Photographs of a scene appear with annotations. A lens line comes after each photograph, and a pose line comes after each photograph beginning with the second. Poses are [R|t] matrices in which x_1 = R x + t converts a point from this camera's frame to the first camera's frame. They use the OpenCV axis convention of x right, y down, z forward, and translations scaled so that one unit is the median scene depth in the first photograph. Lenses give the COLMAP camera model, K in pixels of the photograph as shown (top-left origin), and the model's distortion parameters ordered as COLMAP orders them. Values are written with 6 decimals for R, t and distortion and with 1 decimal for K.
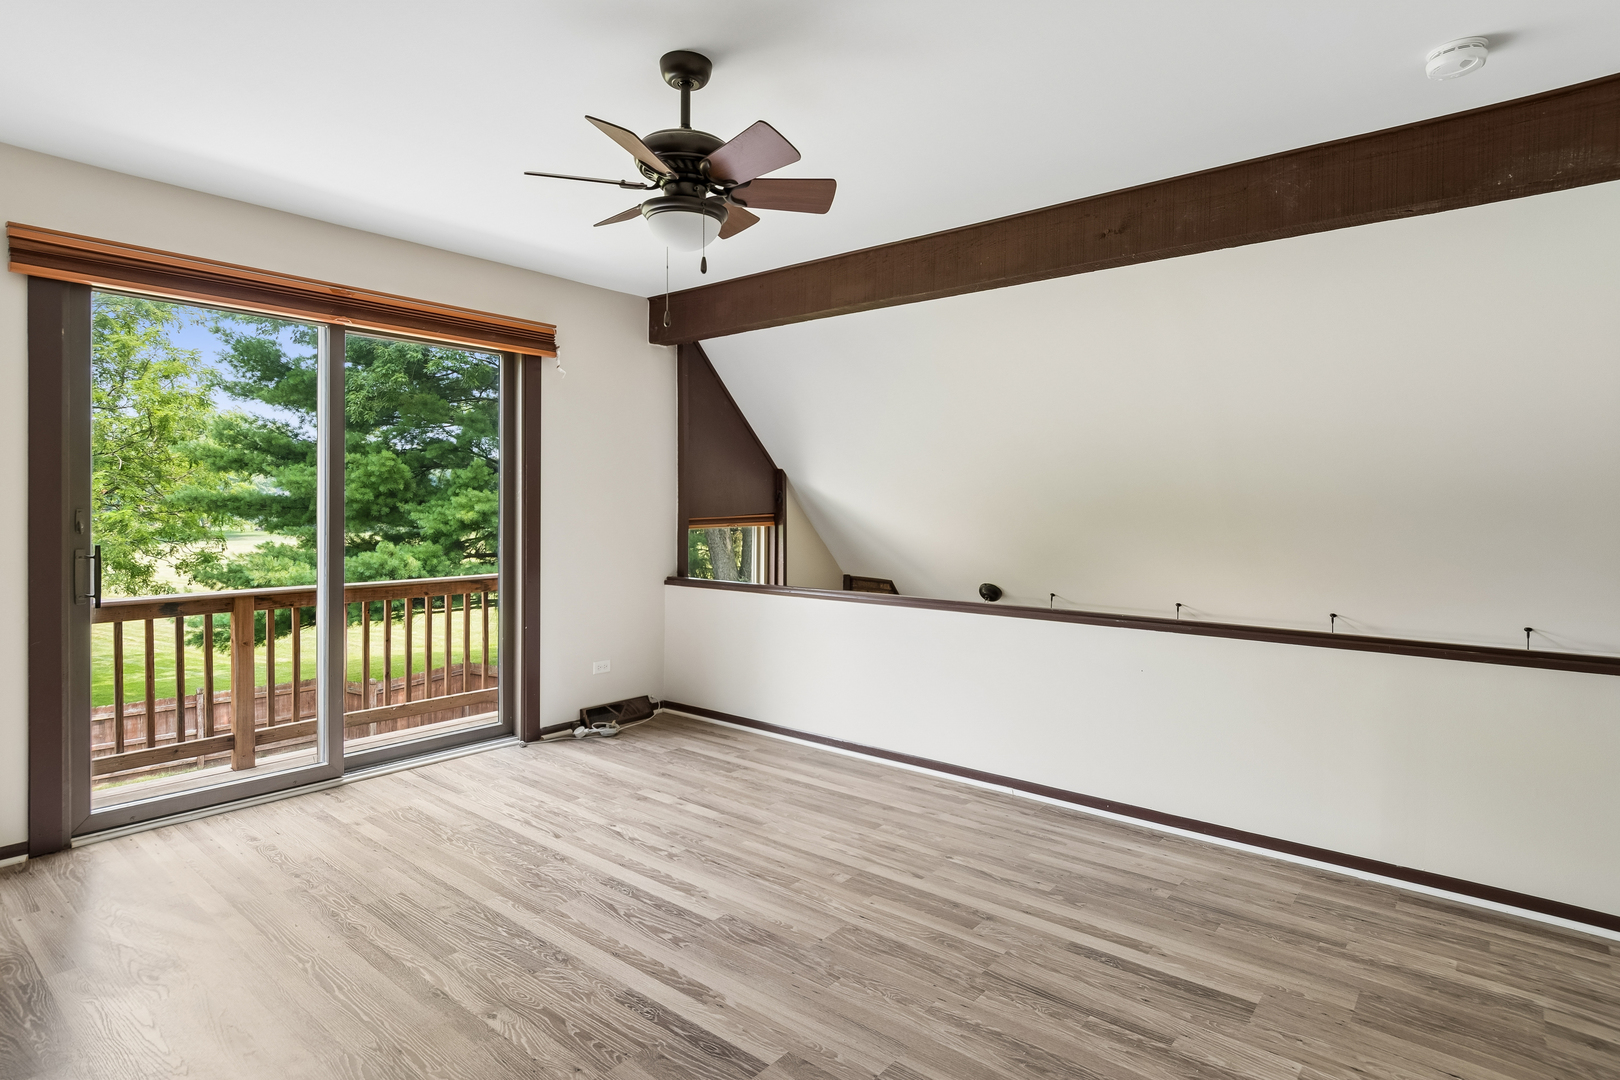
lens RADIAL K [[853.5, 0, 805.0], [0, 853.5, 512.6], [0, 0, 1]] dist [0.015966, -0.015876]
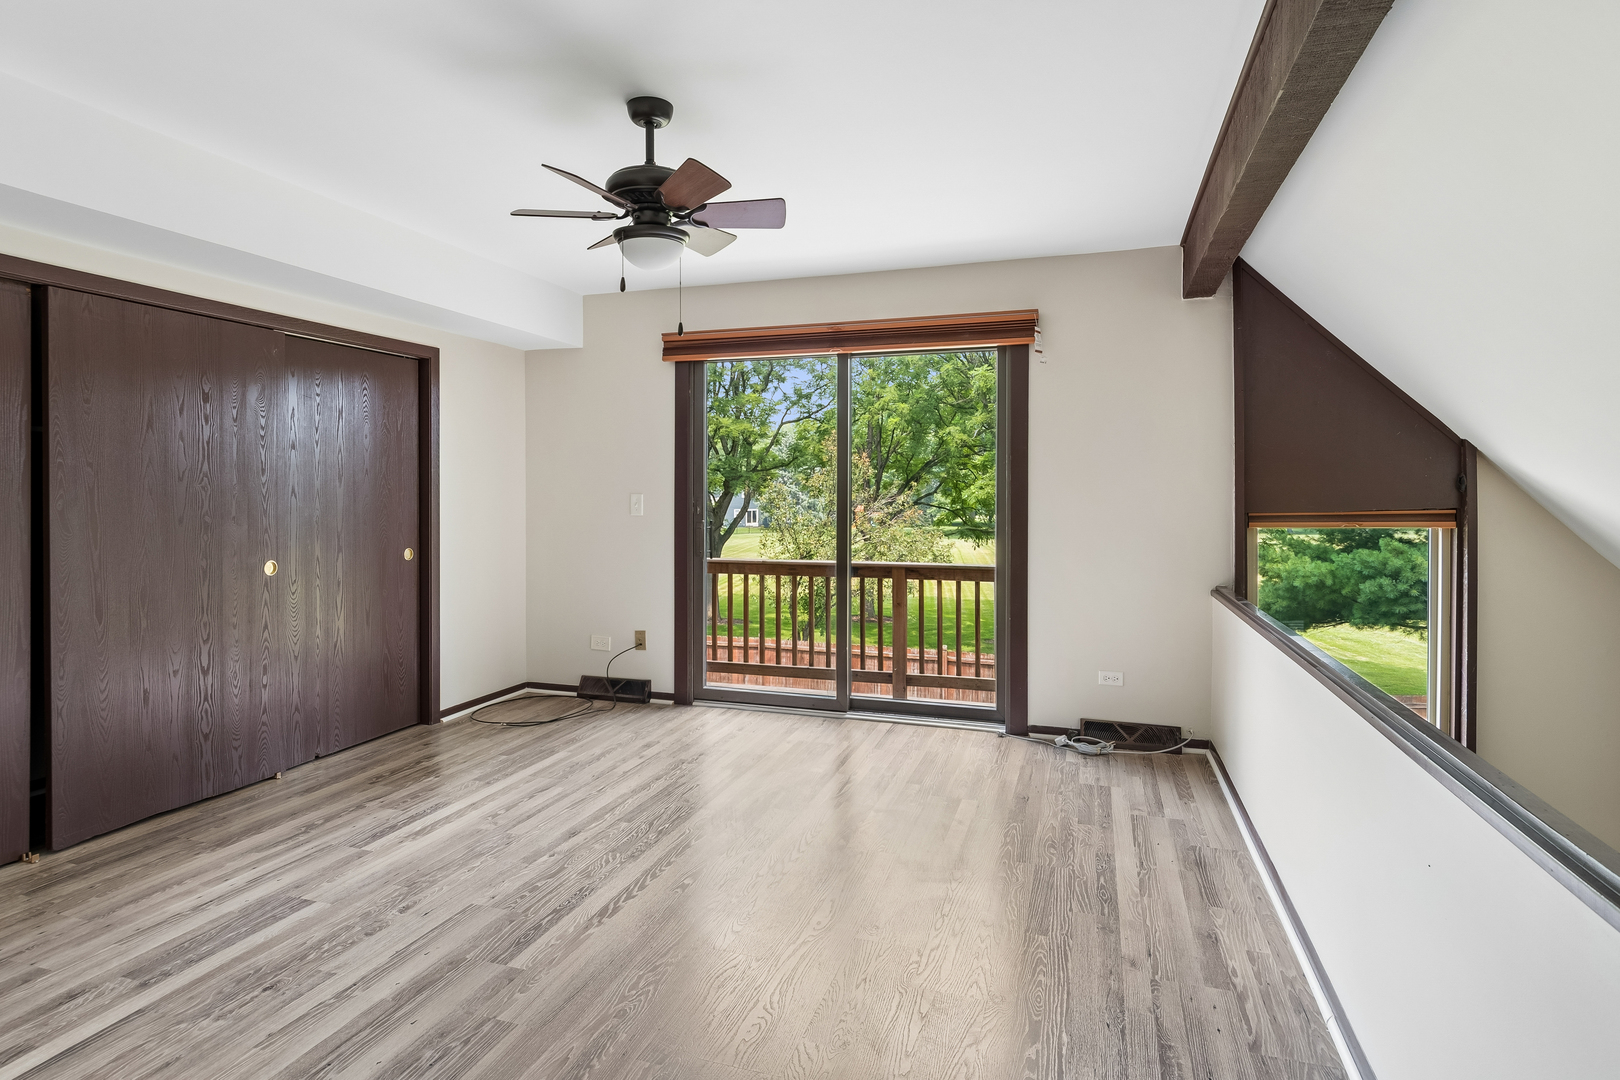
lens RADIAL K [[870.4, 0, 806.2], [0, 870.4, 505.3], [0, 0, 1]] dist [0.010235, -0.000661]
pose [[0.363461, 0.007723, -0.931577, 0.616200], [-0.008222, 0.999953, 0.005082, -0.001725], [0.931573, 0.005812, 0.363508, 0.470874]]
